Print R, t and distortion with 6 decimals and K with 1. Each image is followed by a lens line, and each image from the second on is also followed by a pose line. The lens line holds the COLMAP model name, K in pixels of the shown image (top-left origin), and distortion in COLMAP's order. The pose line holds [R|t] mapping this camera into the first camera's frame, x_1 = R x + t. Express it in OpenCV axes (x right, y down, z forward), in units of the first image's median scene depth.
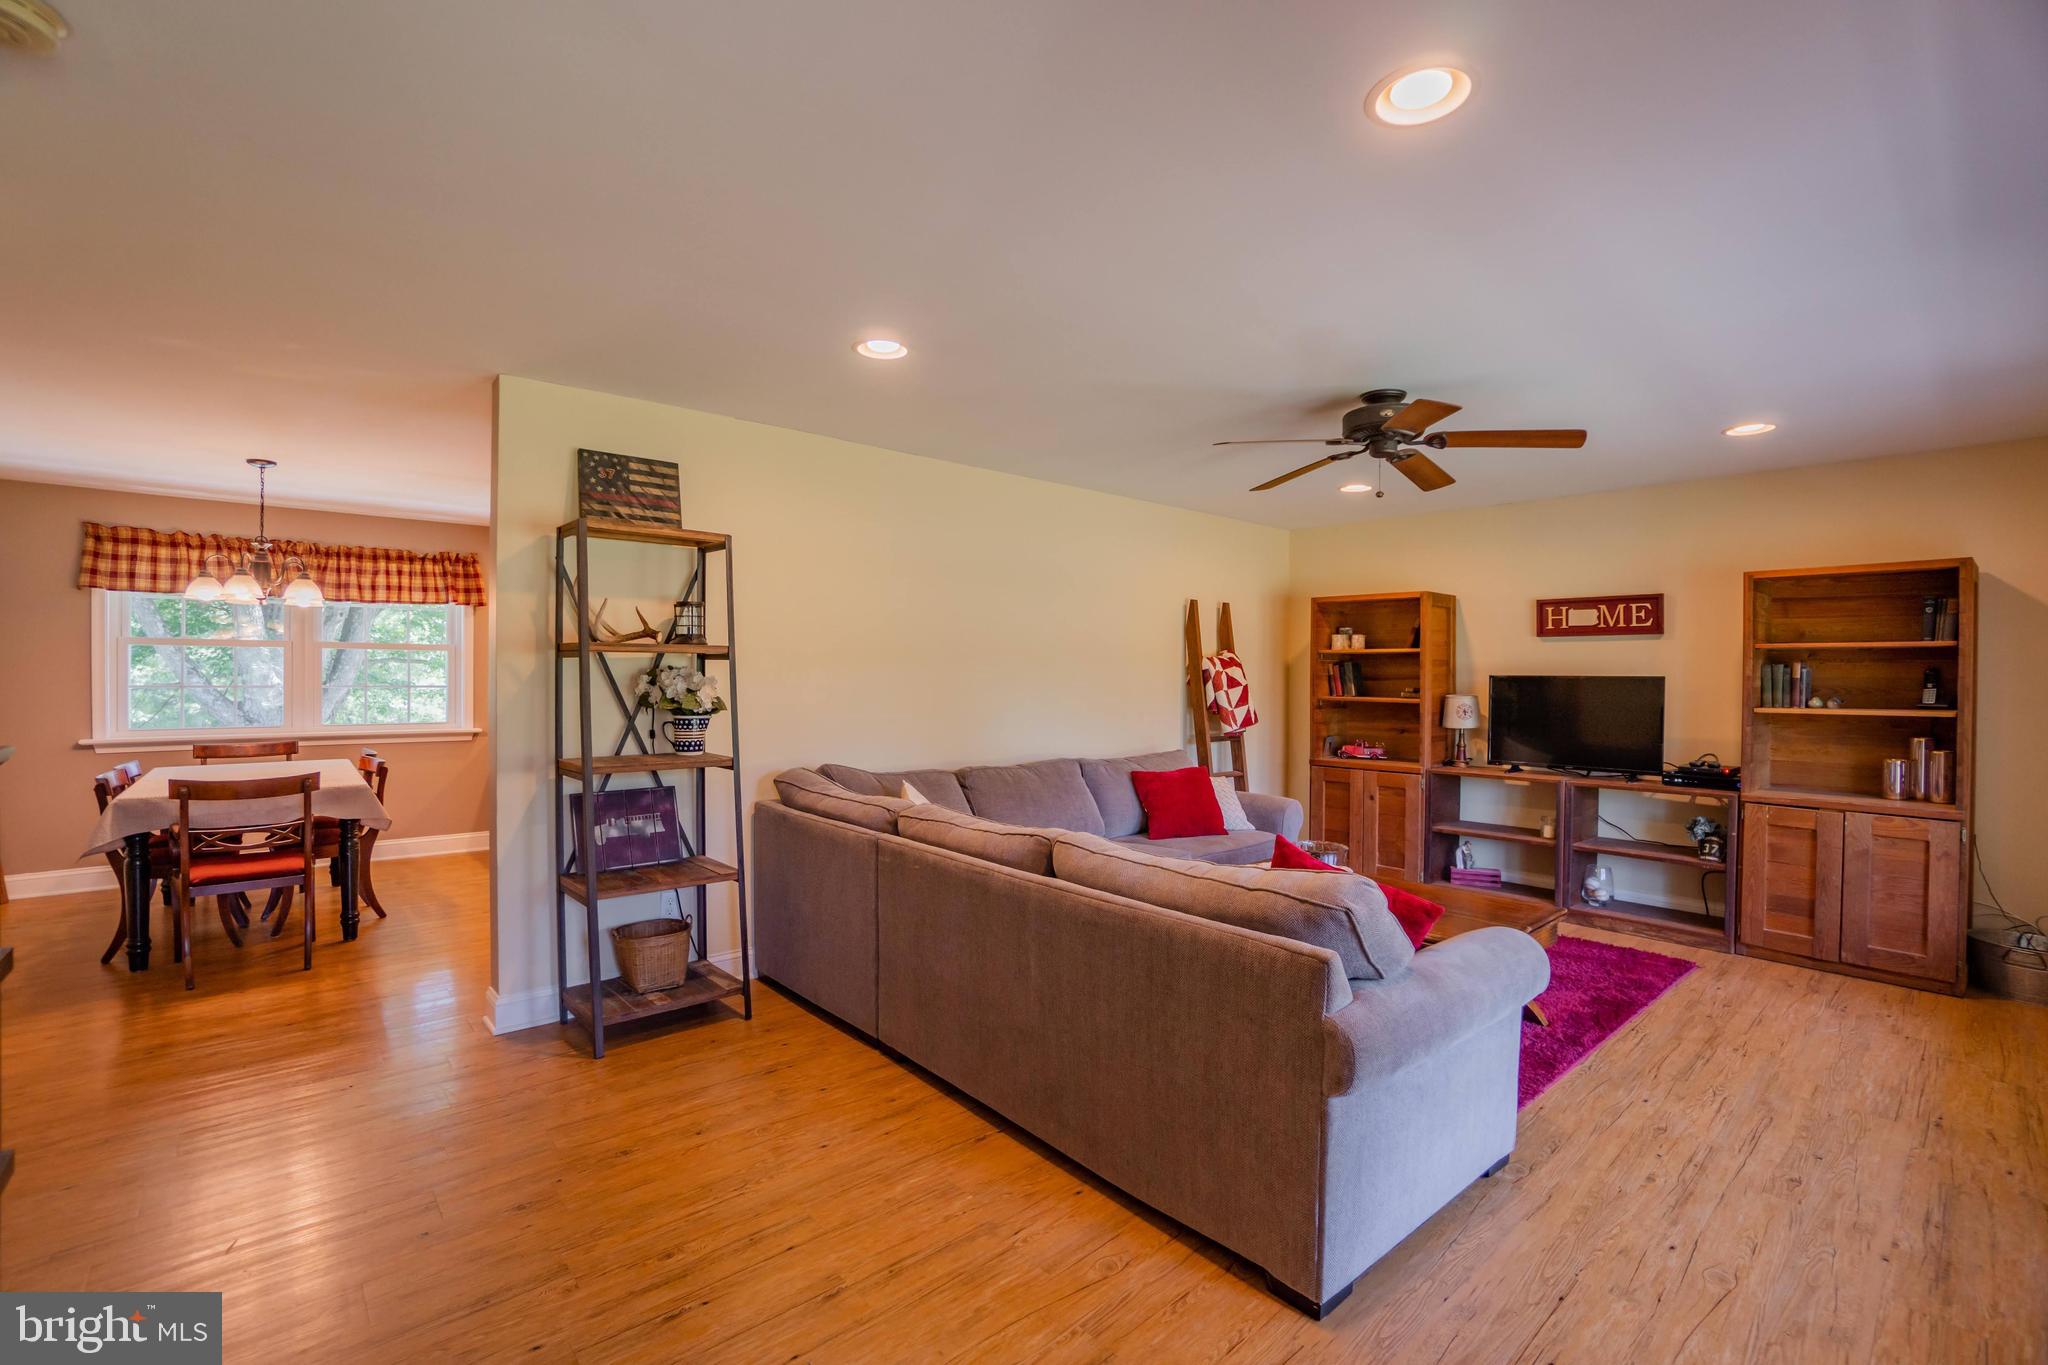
lens RADIAL K [[934.4, 0, 1021.7], [0, 934.4, 684.6], [0, 0, 1]] dist [-0.040910, 0.013598]
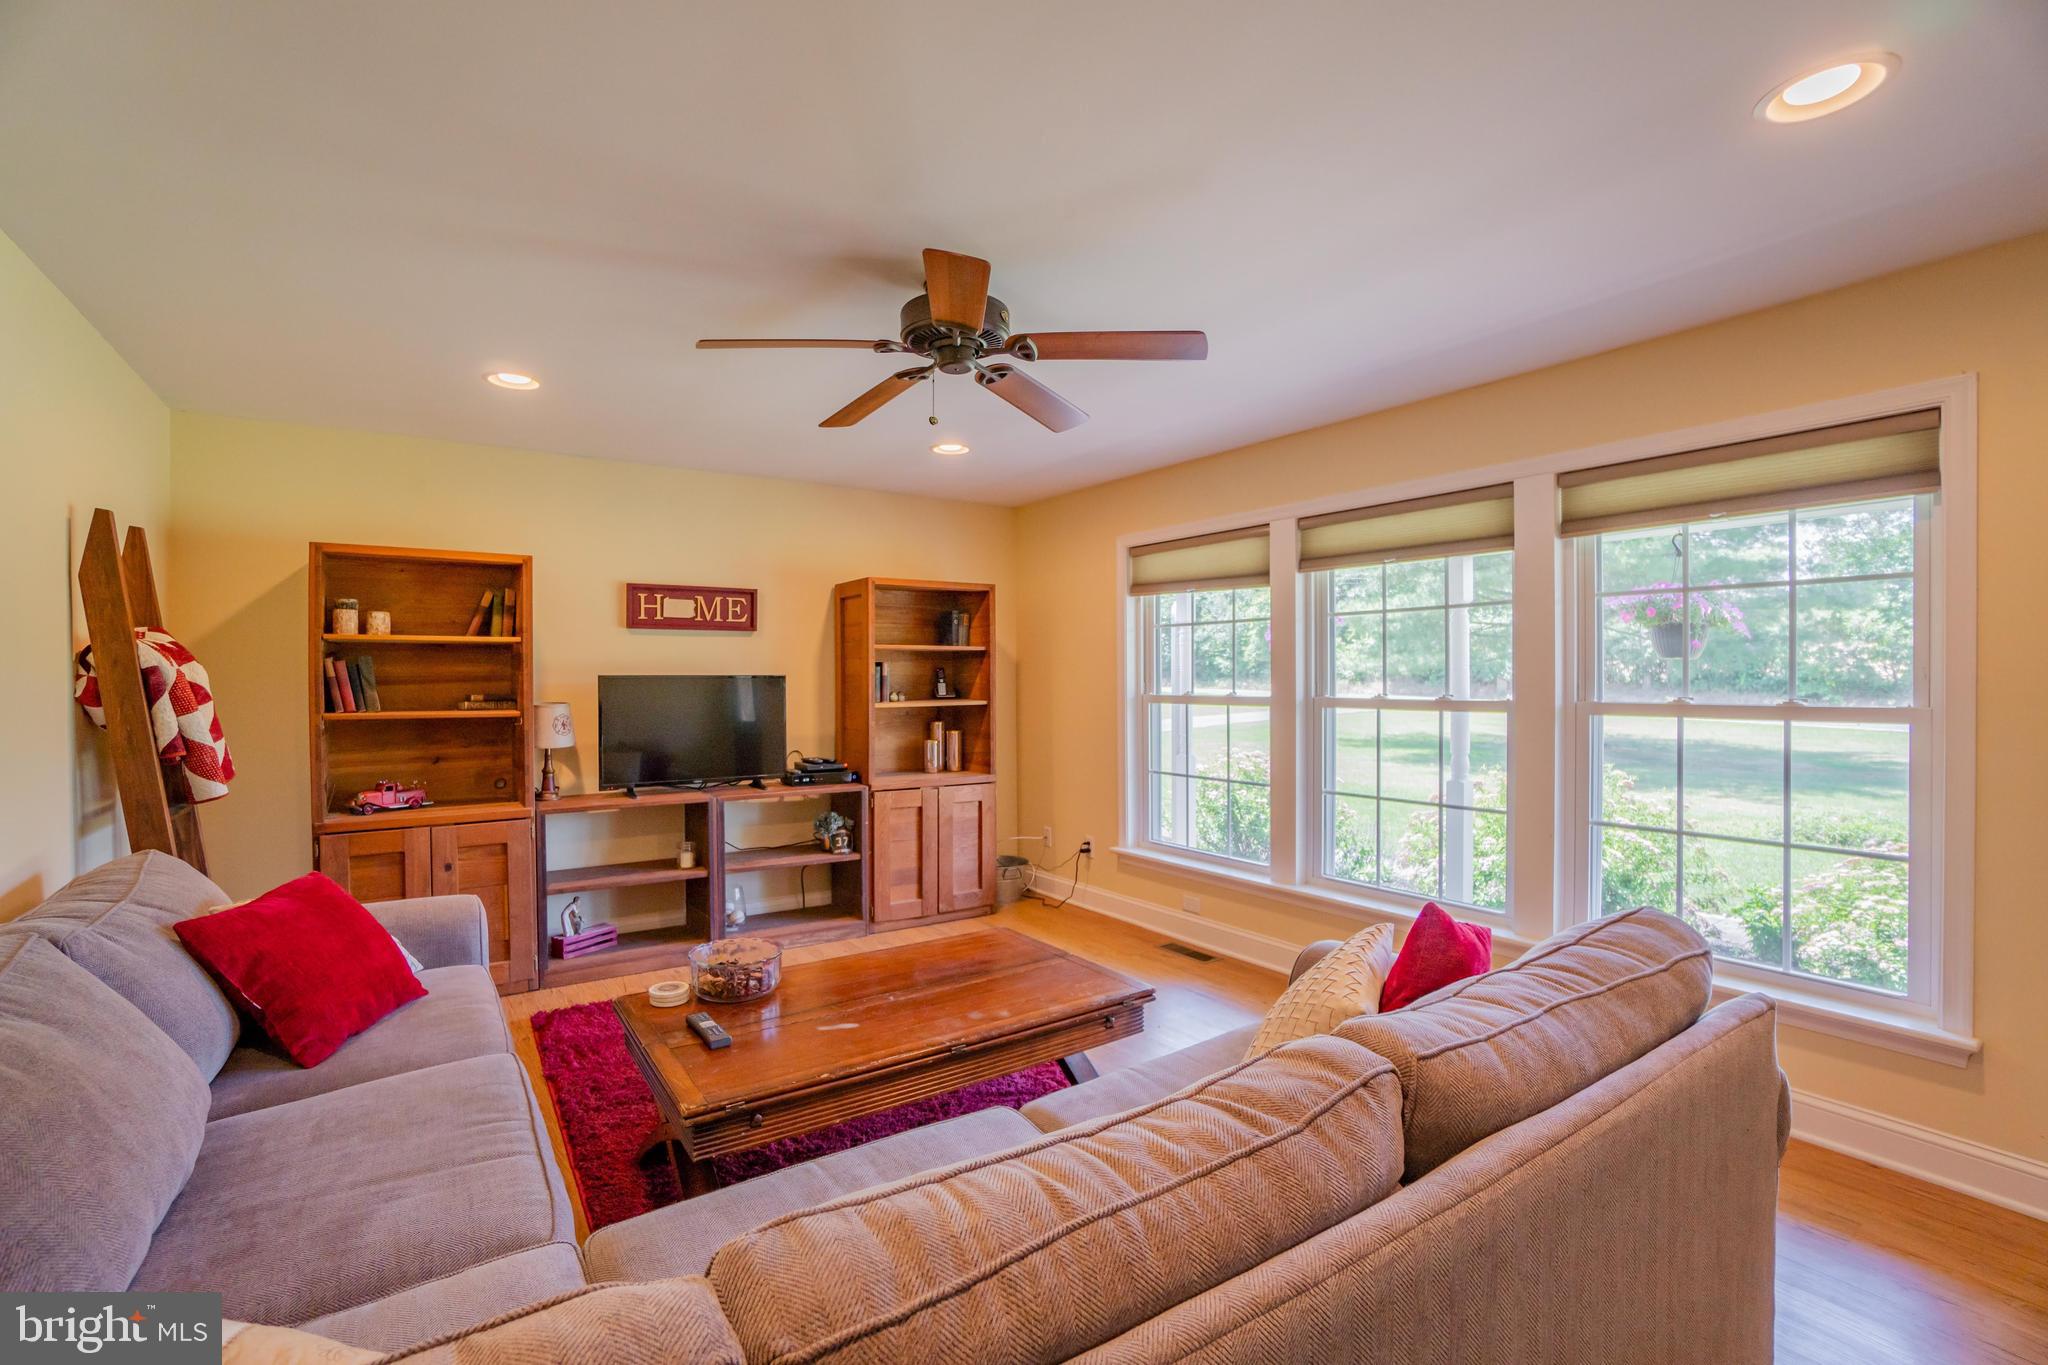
lens RADIAL K [[934.4, 0, 1022.6], [0, 934.4, 682.4], [0, 0, 1]] dist [-0.040910, 0.013598]
pose [[0.089429, -0.018693, 0.995818, -0.244088], [0.010084, 0.999790, 0.017862, -0.015630], [-0.995942, 0.008444, 0.089599, 0.614941]]
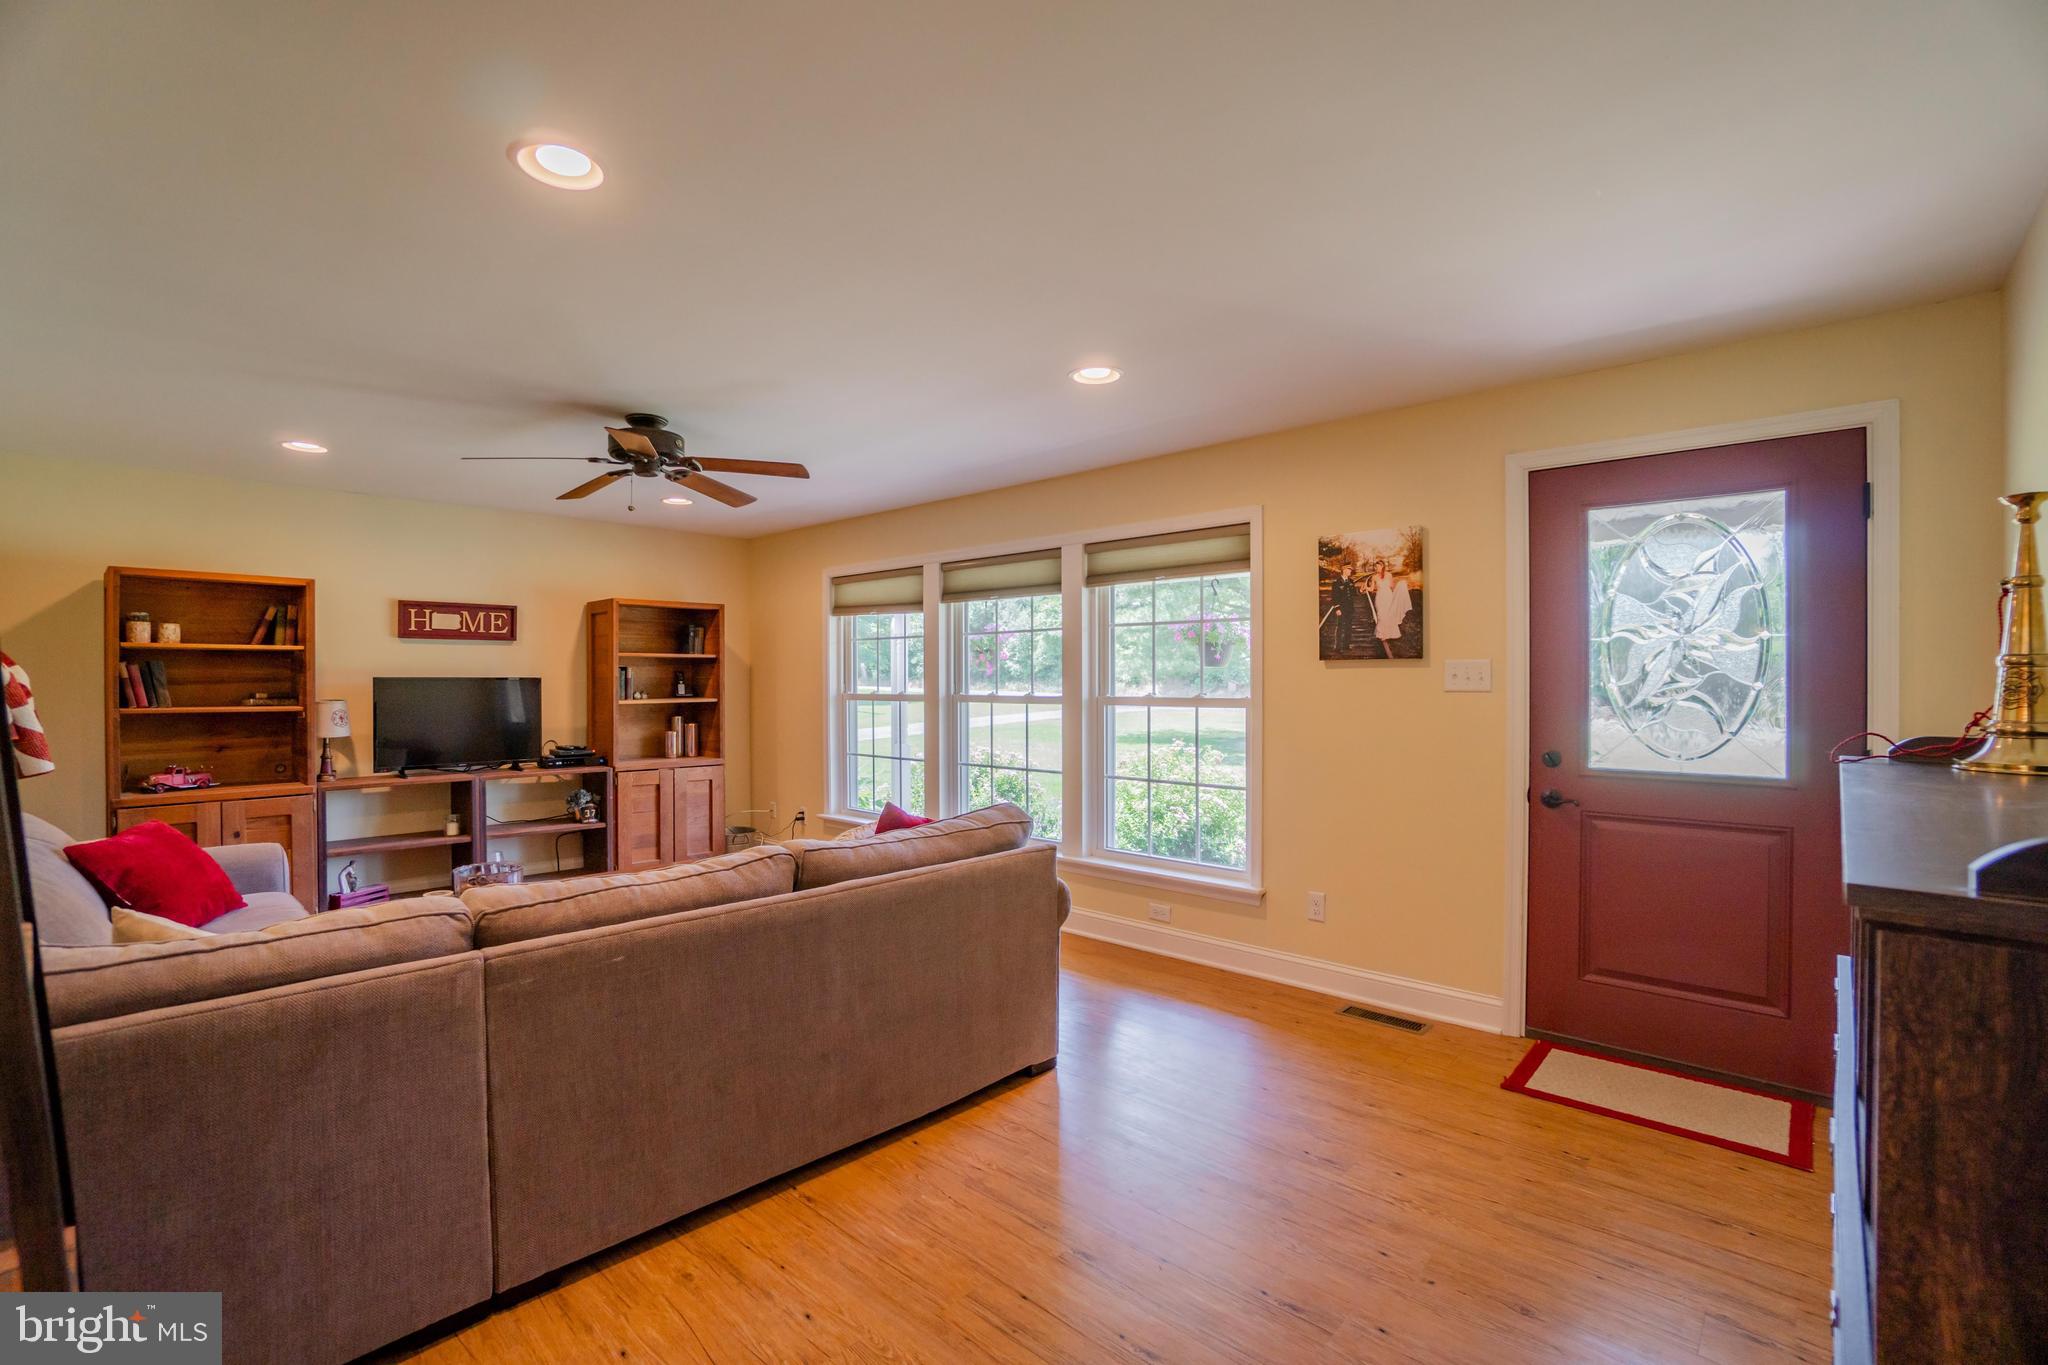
lens RADIAL K [[934.4, 0, 1024.1], [0, 934.4, 679.2], [0, 0, 1]] dist [-0.040910, 0.013598]
pose [[-0.116194, -0.012723, 0.993145, -0.522274], [0.006141, 0.999890, 0.013528, -0.018056], [-0.993208, 0.007671, -0.116103, 0.482062]]
